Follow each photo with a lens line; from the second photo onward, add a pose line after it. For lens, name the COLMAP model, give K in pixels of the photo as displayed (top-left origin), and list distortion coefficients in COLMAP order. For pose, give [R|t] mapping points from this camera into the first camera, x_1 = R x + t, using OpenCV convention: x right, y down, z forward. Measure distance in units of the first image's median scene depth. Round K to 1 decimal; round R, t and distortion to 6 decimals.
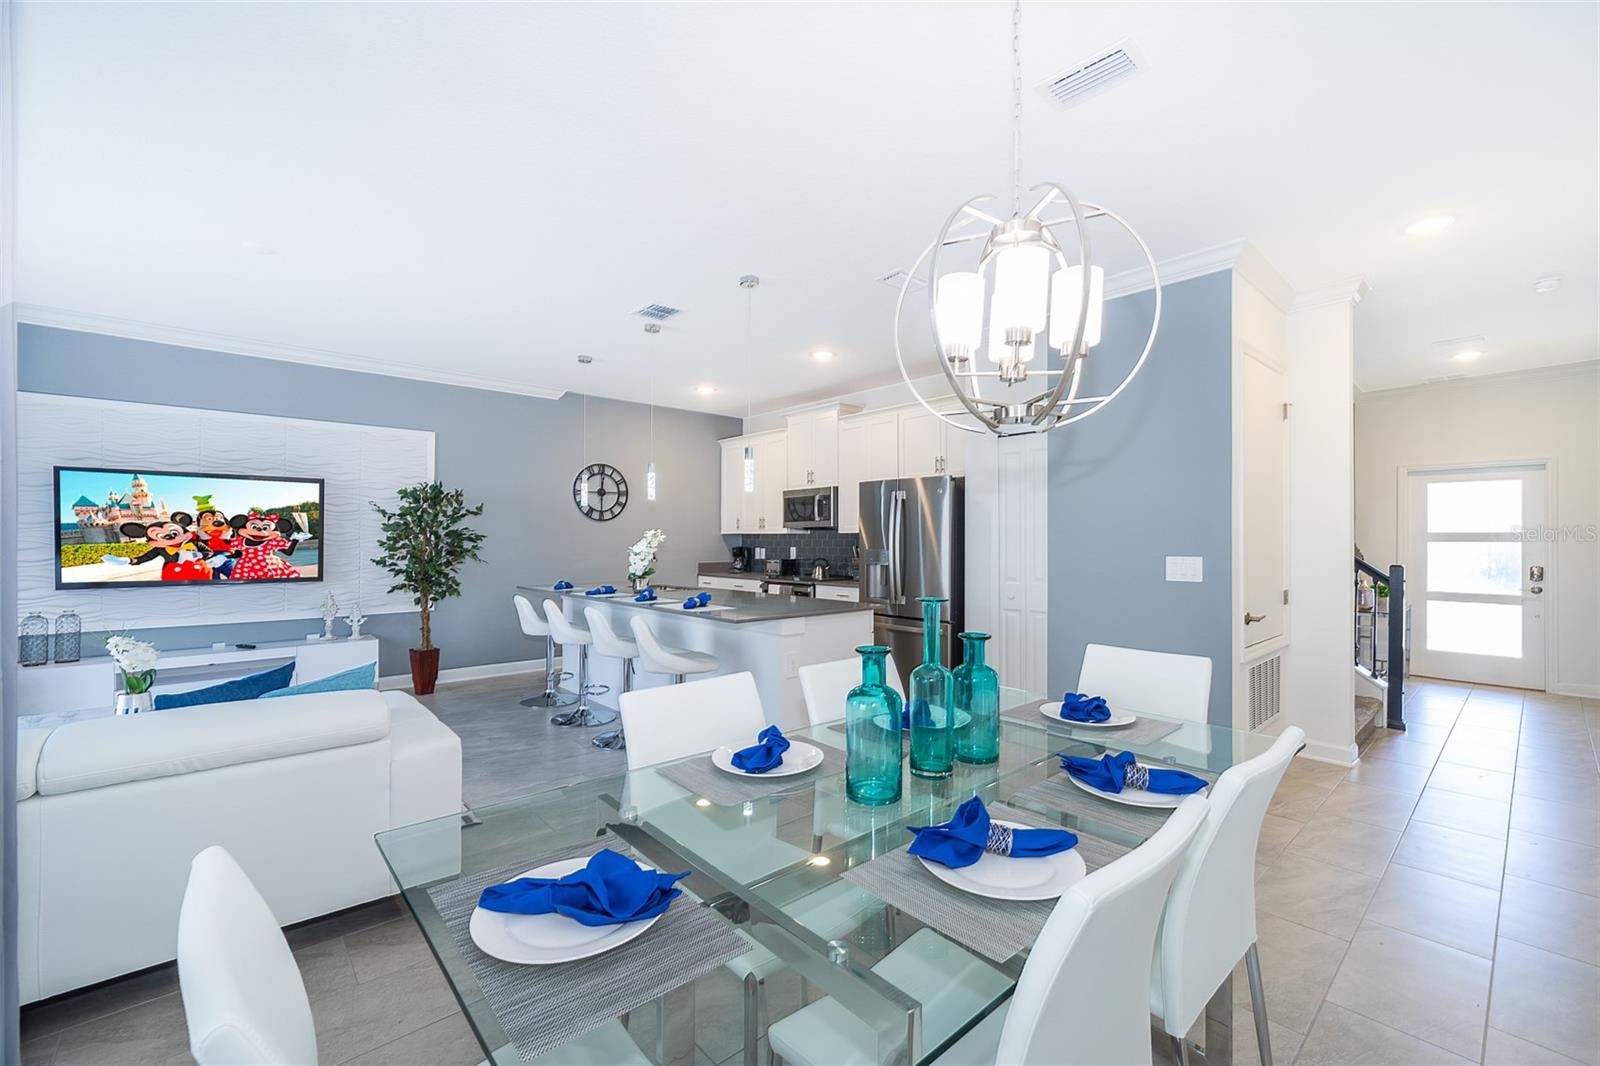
lens RADIAL K [[650.3, 0, 799.4], [0, 650.3, 532.4], [0, 0, 1]] dist [-0.001015, -0.000214]
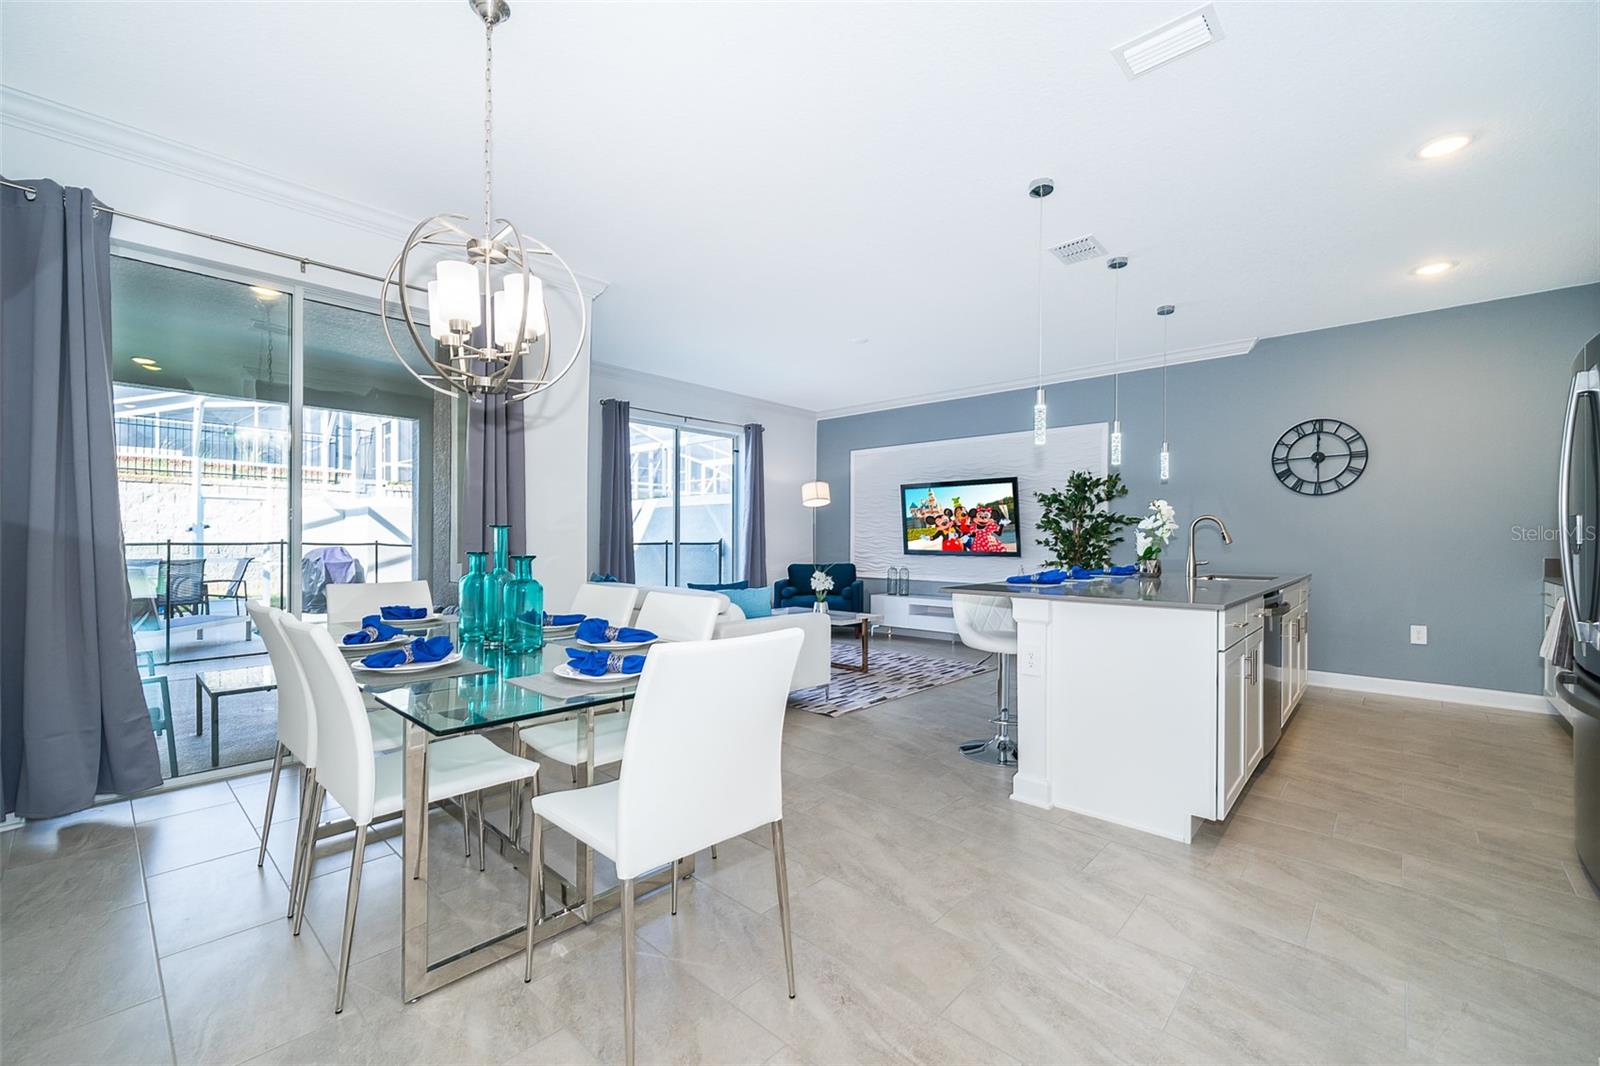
lens RADIAL K [[645.3, 0, 834.0], [0, 645.3, 543.1], [0, 0, 1]] dist [-0.000030, -0.000016]
pose [[0.114592, 0.000602, -0.993412, 0.497405], [0.003946, 0.999992, 0.001061, 0.045823], [0.993405, -0.004042, 0.114589, 0.483682]]
